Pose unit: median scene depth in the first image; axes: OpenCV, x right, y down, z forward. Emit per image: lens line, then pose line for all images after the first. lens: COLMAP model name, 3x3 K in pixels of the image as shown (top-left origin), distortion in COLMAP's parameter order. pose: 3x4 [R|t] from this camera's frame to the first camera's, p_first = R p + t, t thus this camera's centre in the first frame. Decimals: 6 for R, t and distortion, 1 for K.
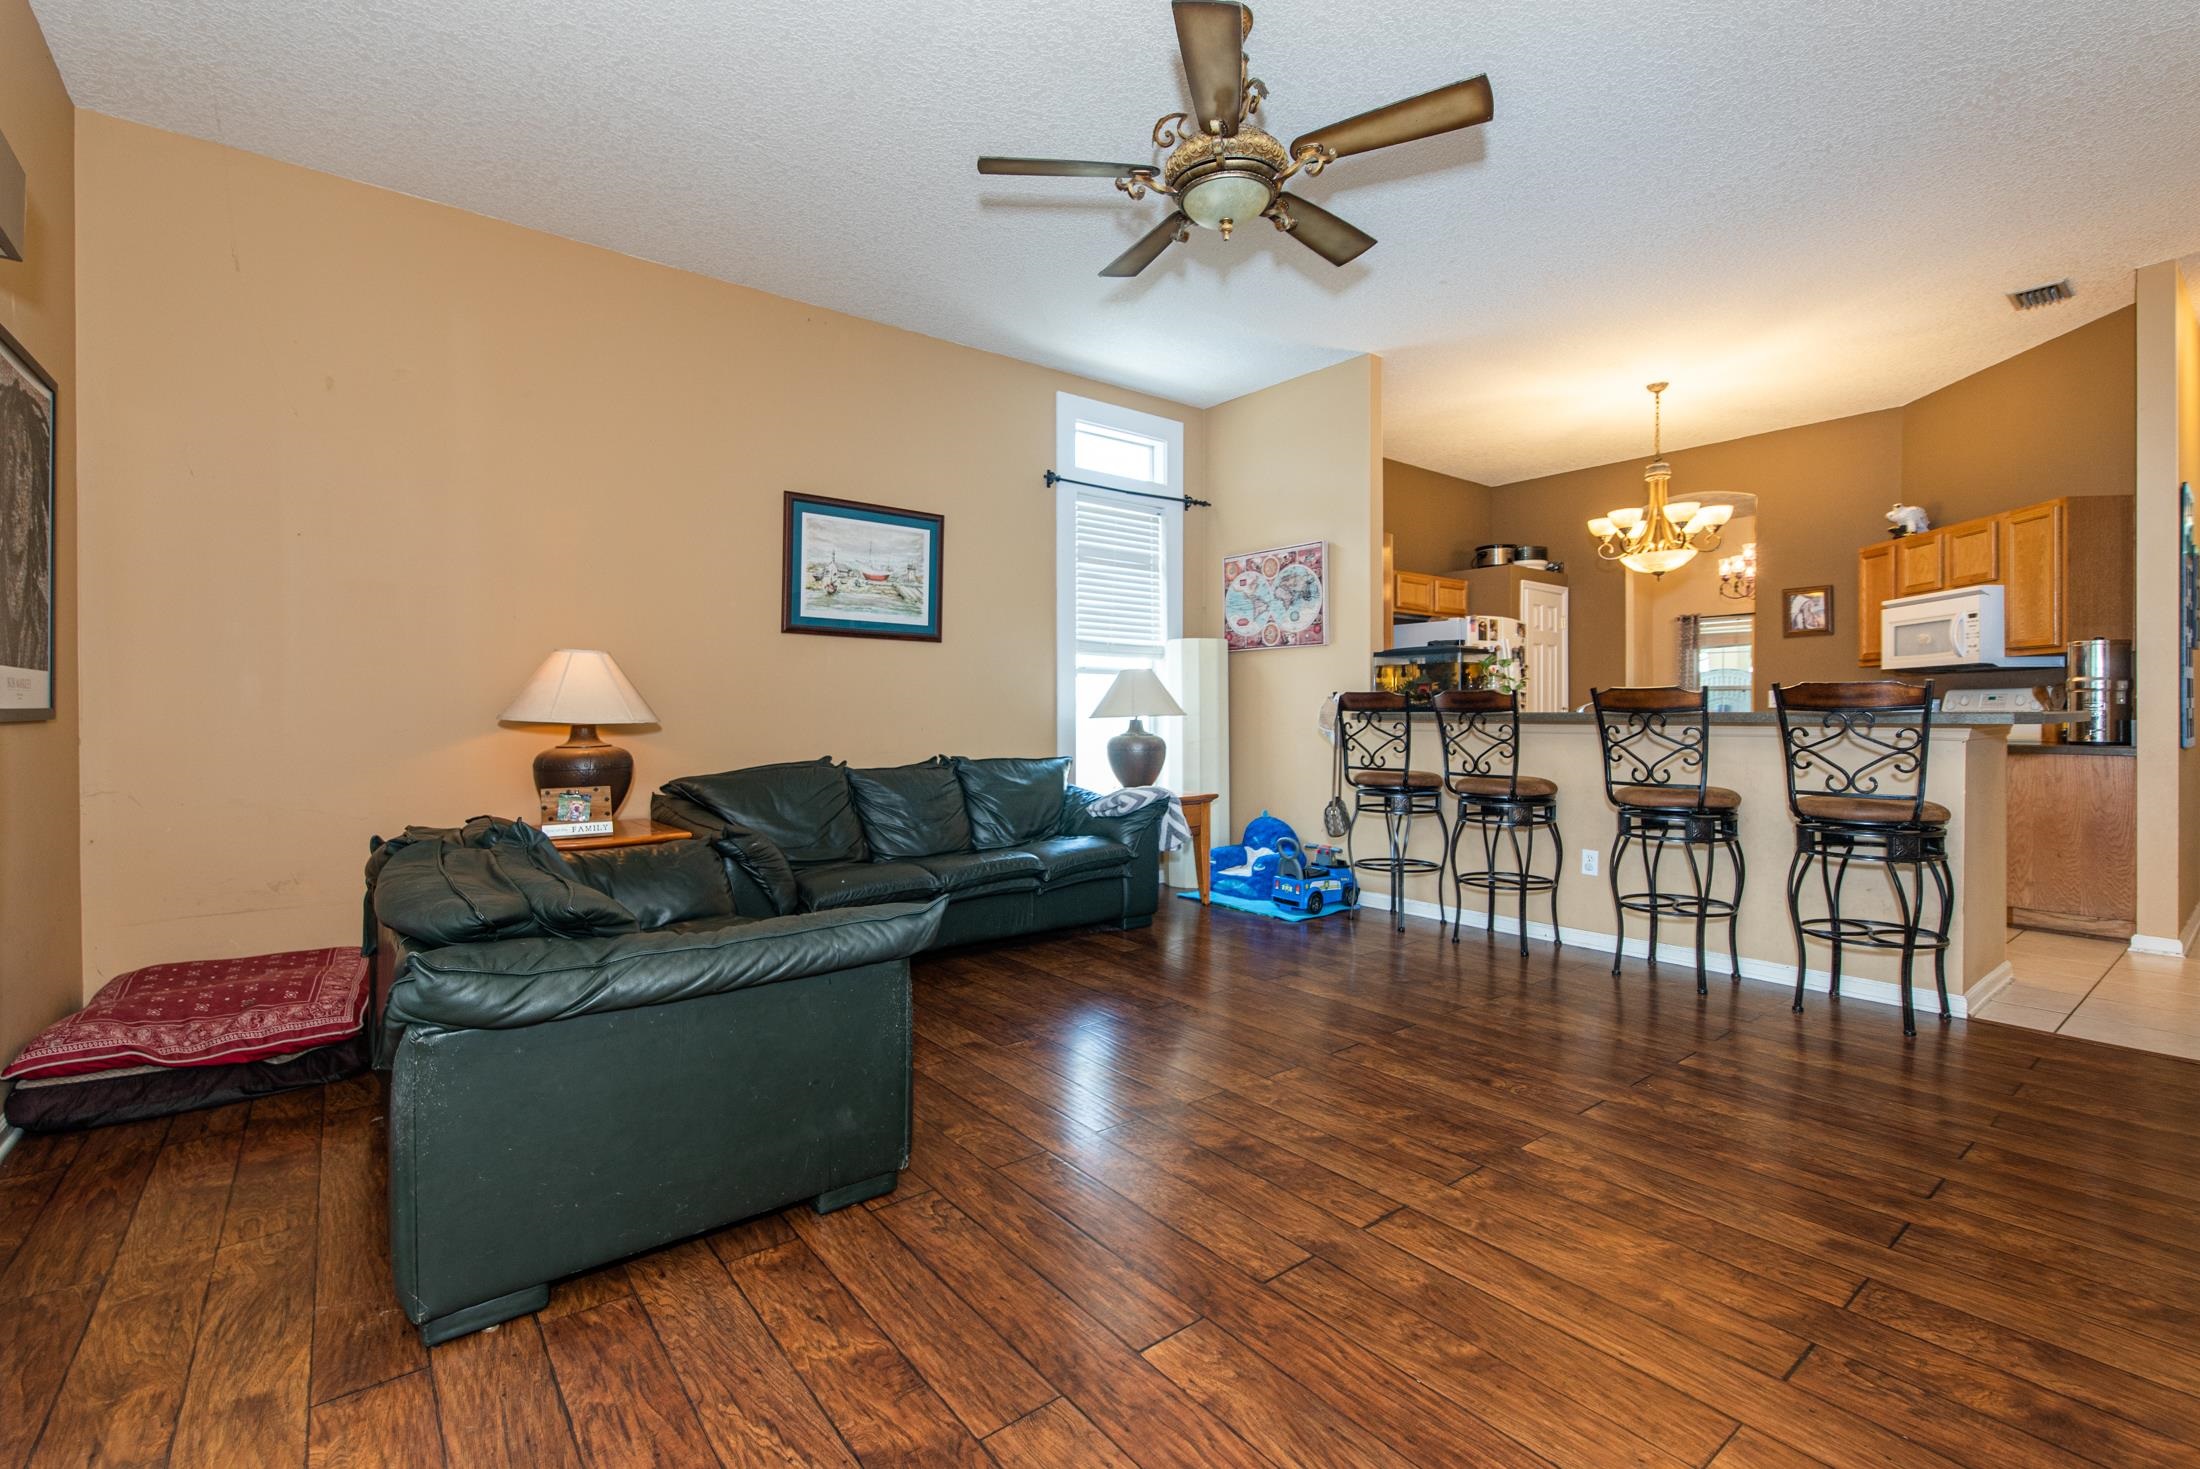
lens RADIAL K [[962.7, 0, 1096.6], [0, 962.7, 717.8], [0, 0, 1]] dist [0.002516, -0.000637]
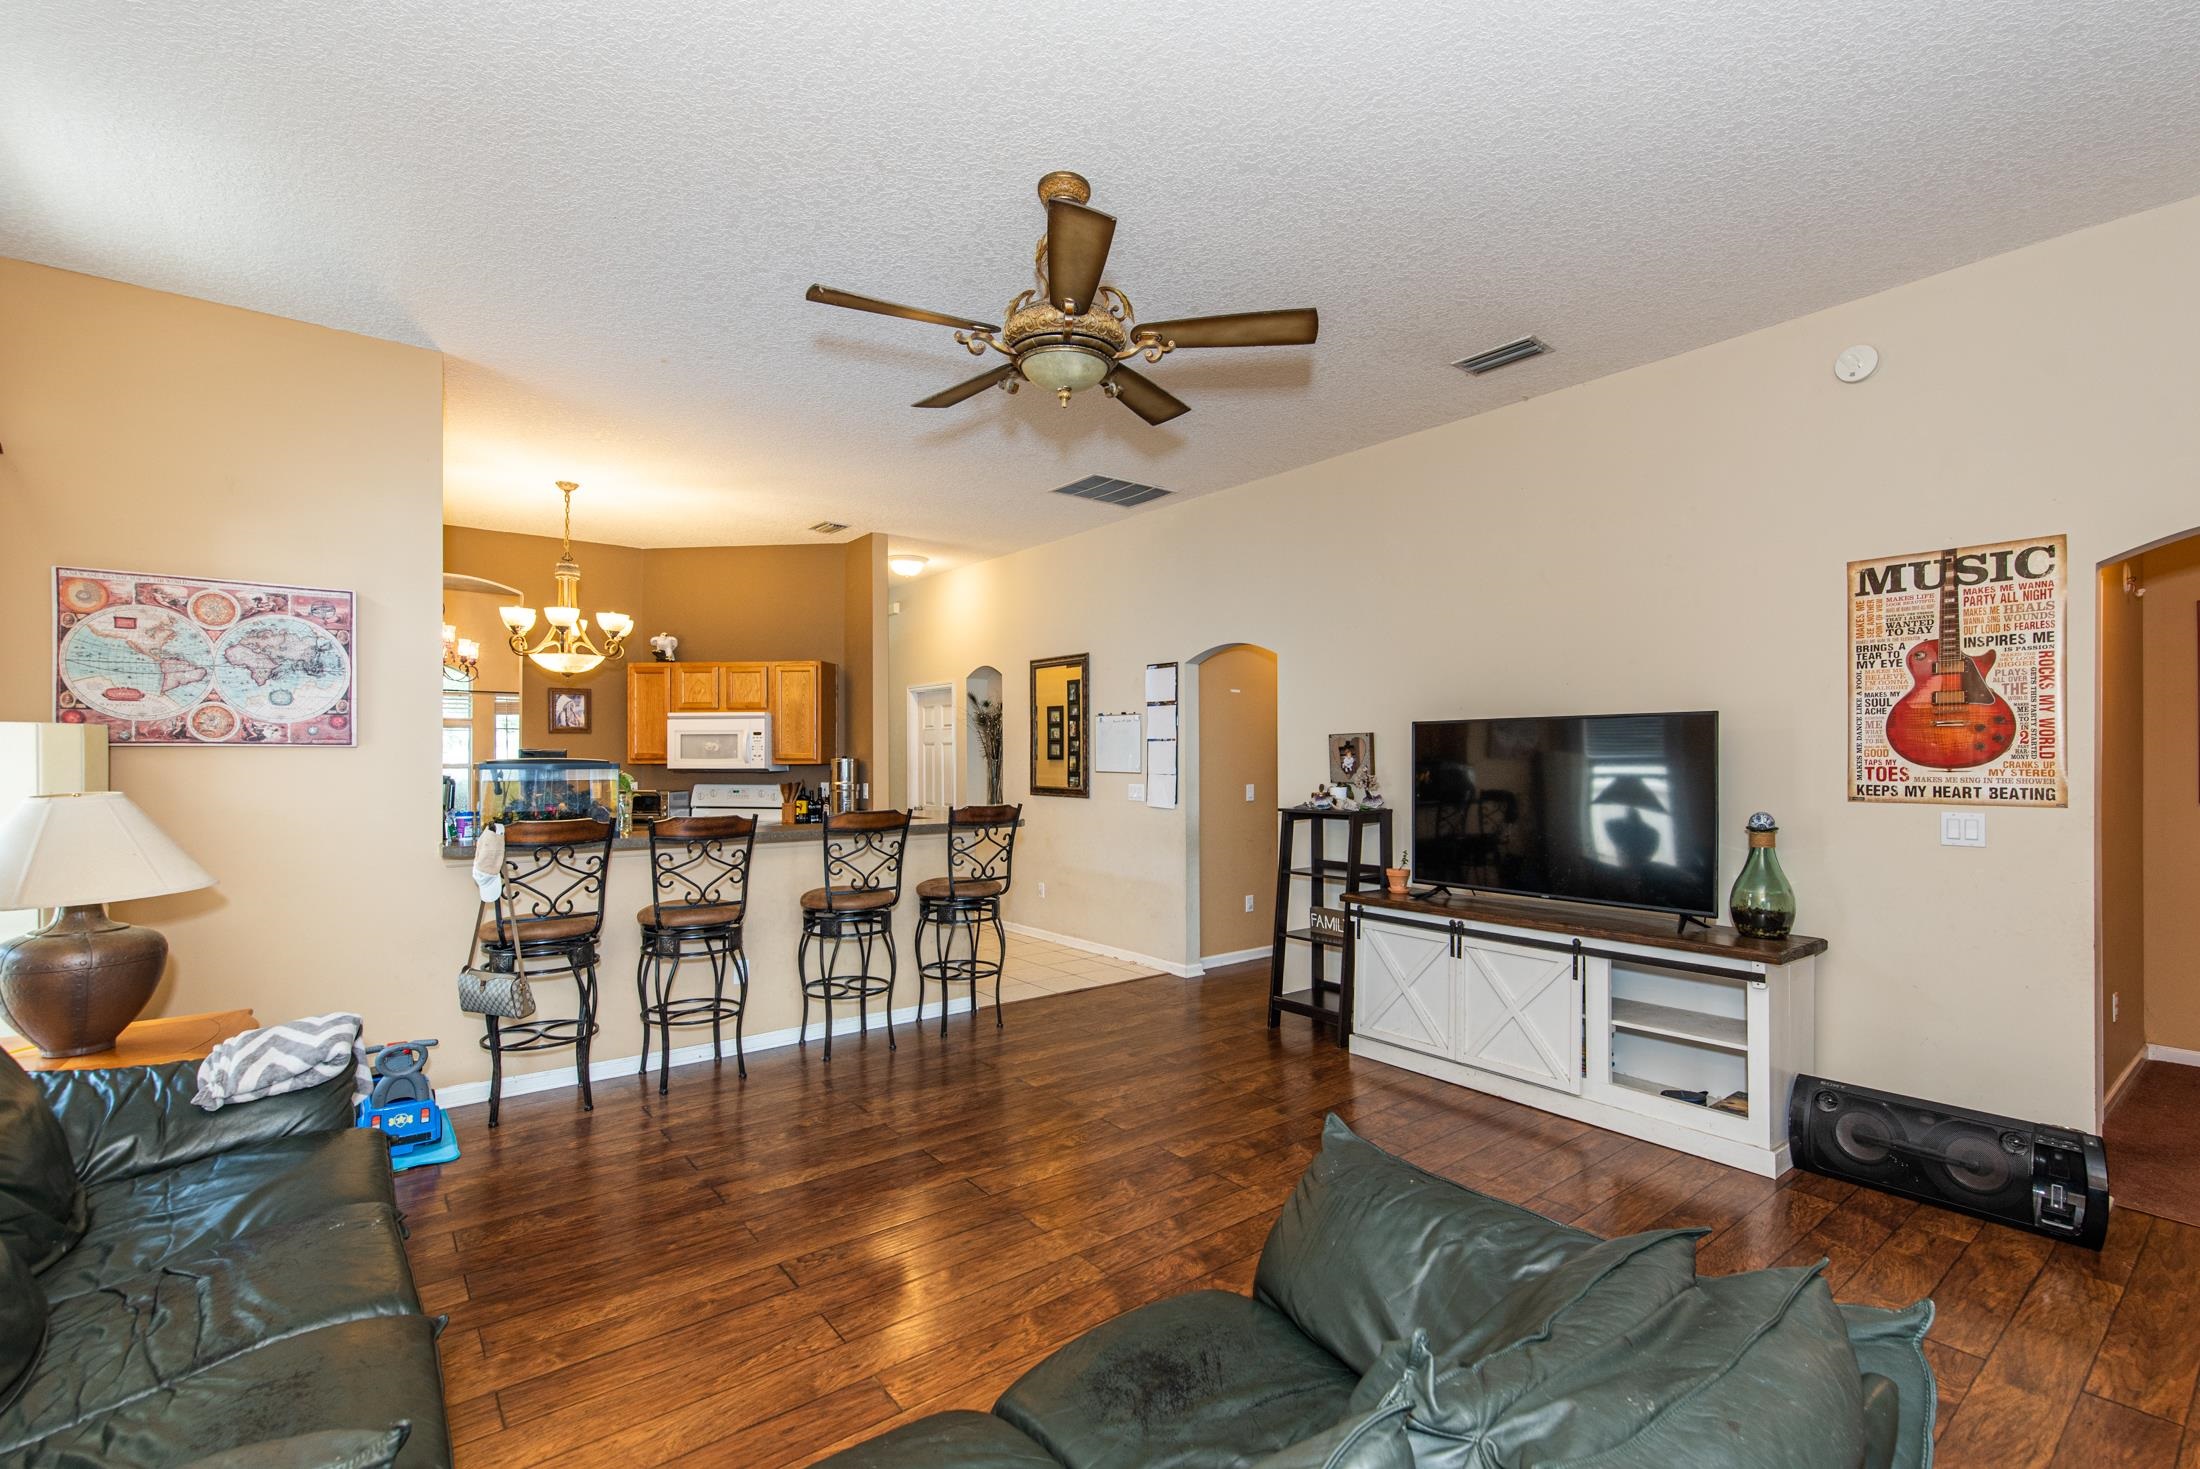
lens RADIAL K [[962.7, 0, 1086.9], [0, 962.7, 762.4], [0, 0, 1]] dist [0.002516, -0.000637]
pose [[0.015203, -0.006631, 0.999862, -0.472000], [0.006106, 0.999960, 0.006538, -0.072718], [-0.999866, 0.006005, 0.015243, 0.528022]]
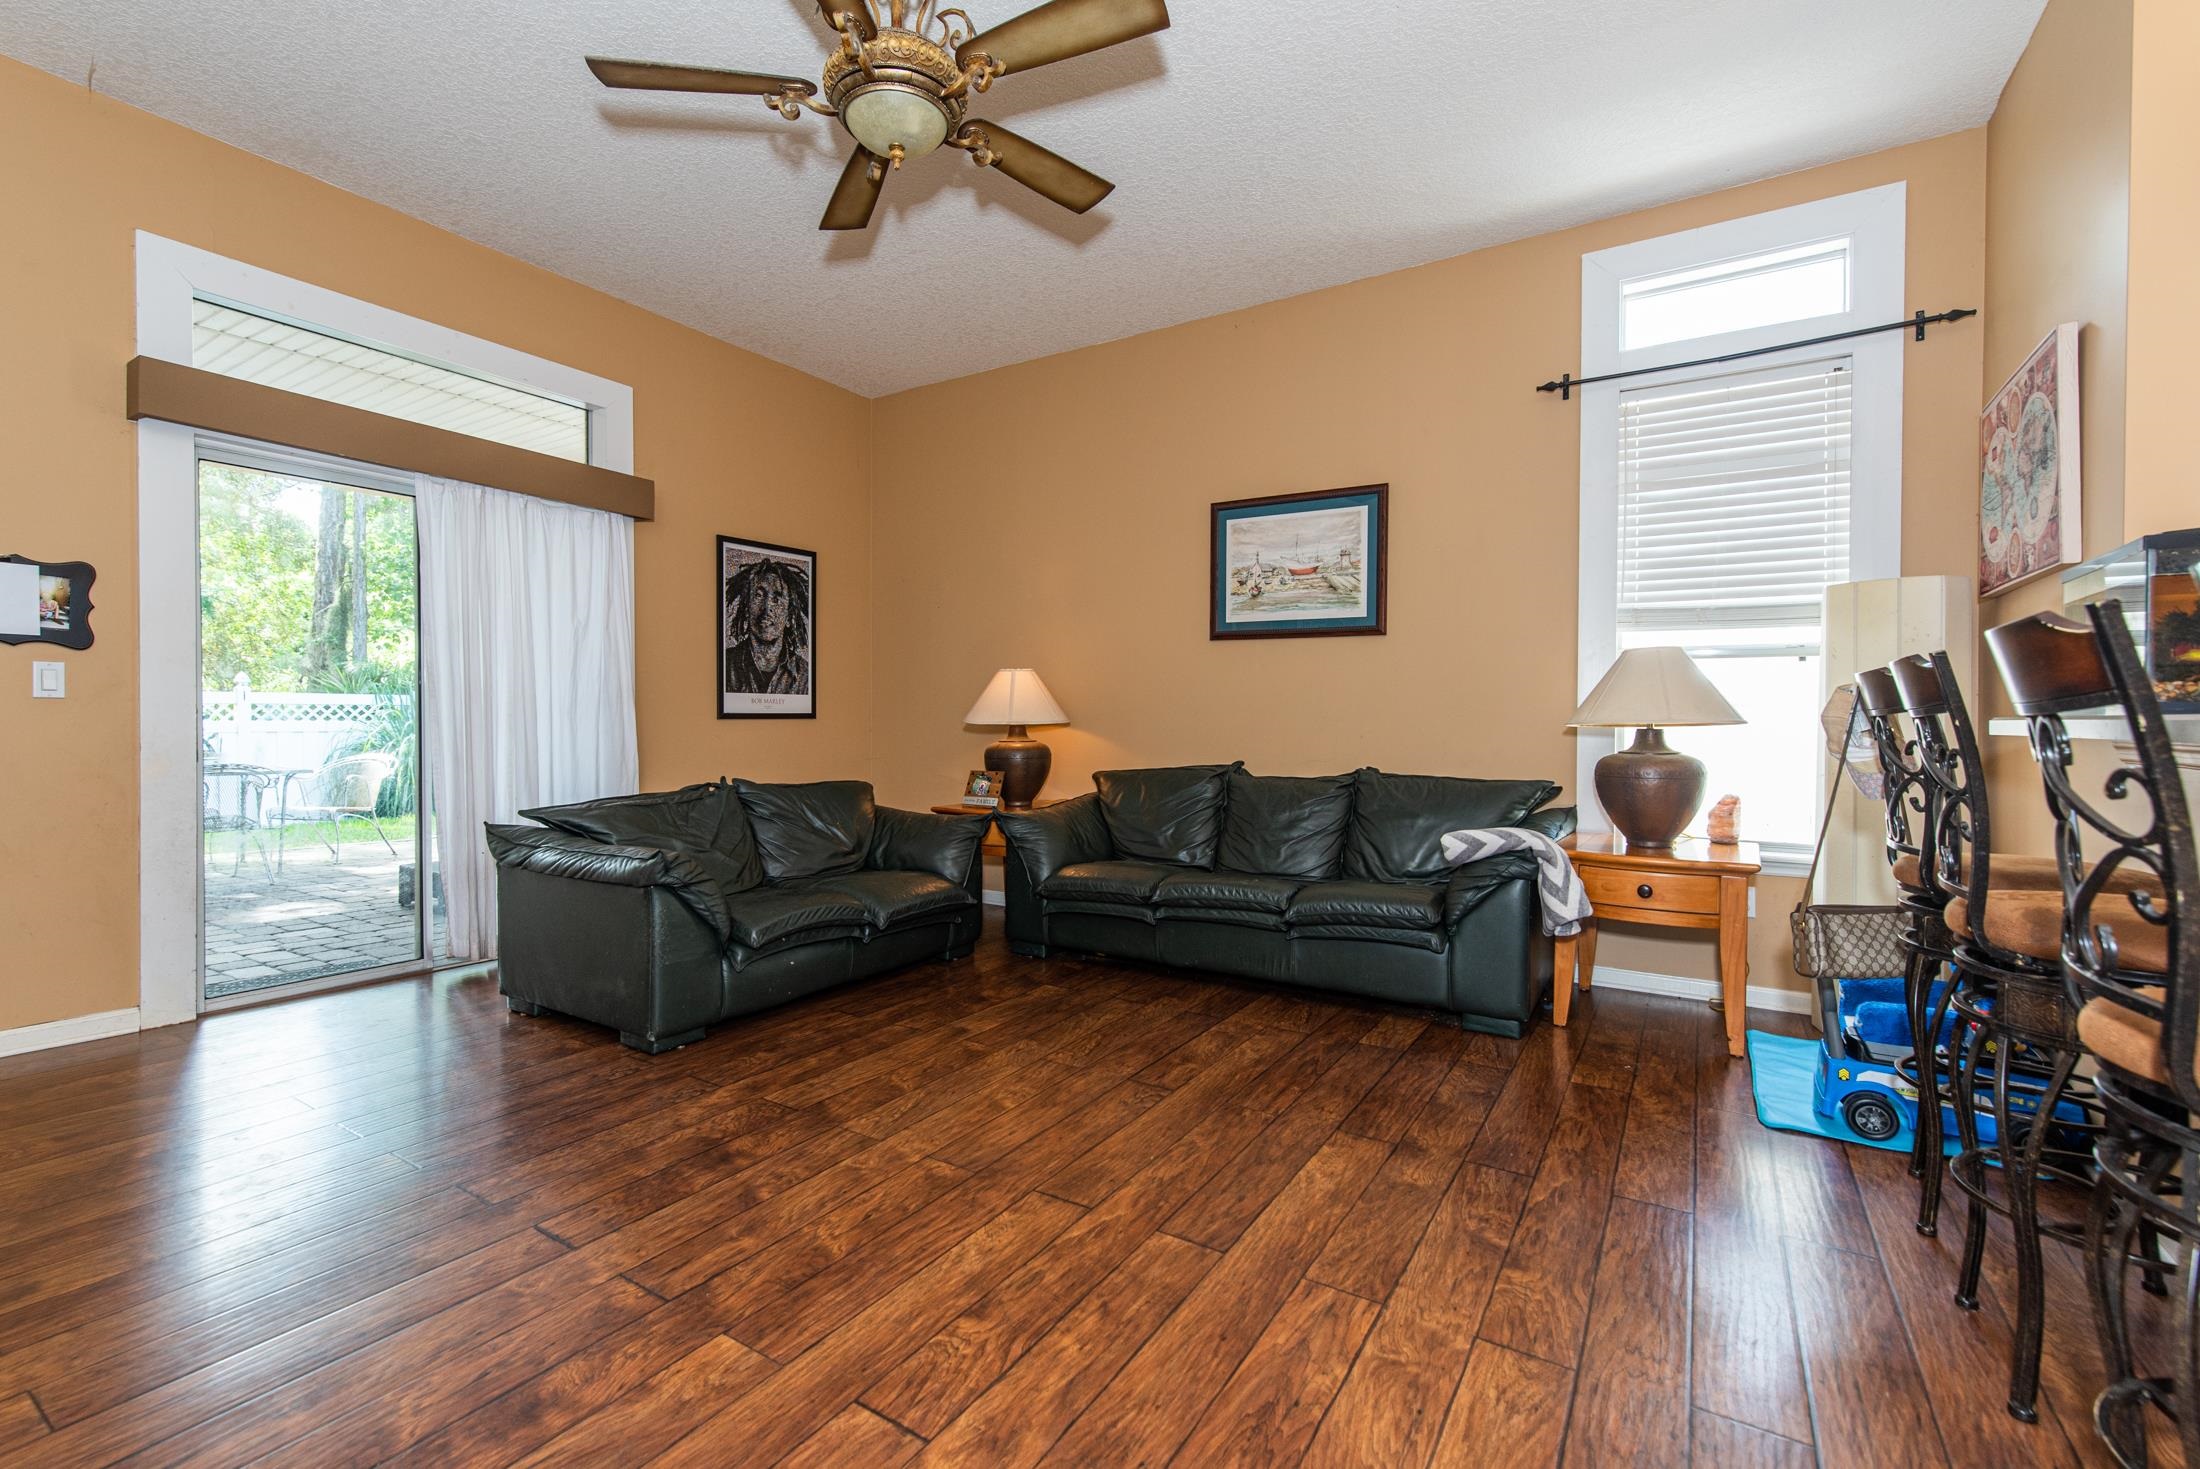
lens RADIAL K [[962.7, 0, 1082.3], [0, 962.7, 731.8], [0, 0, 1]] dist [0.002516, -0.000637]
pose [[0.329496, 0.013882, -0.944055, 0.557534], [-0.010009, 0.999887, 0.011209, 0.000202], [0.944104, 0.005756, 0.329597, 0.479306]]
